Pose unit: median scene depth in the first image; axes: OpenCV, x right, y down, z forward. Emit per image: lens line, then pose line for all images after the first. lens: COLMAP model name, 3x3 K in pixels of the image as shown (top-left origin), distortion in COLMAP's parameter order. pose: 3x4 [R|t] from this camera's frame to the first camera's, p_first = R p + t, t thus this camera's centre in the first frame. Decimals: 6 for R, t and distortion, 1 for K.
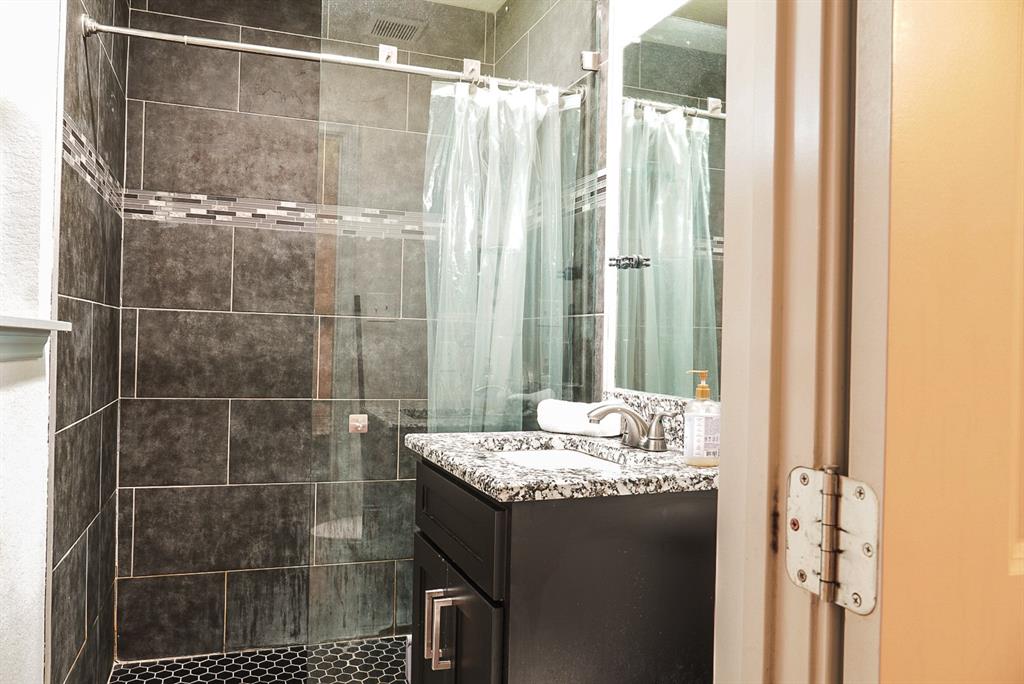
lens RADIAL K [[770.5, 0, 516.7], [0, 770.5, 342.4], [0, 0, 1]] dist [-0.031988, 0.020816]
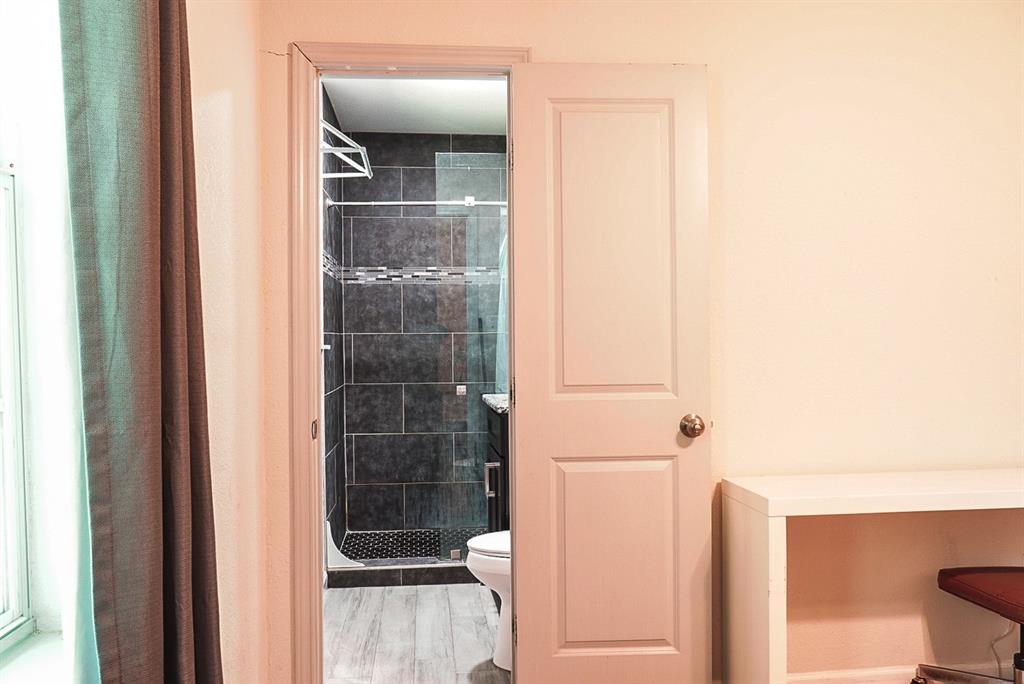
lens RADIAL K [[770.5, 0, 509.1], [0, 770.5, 344.3], [0, 0, 1]] dist [-0.031988, 0.020816]
pose [[0.971575, -0.032560, -0.234481, 0.270574], [0.033695, 0.999432, 0.000836, -0.008273], [0.234320, -0.008714, 0.972120, -0.636290]]
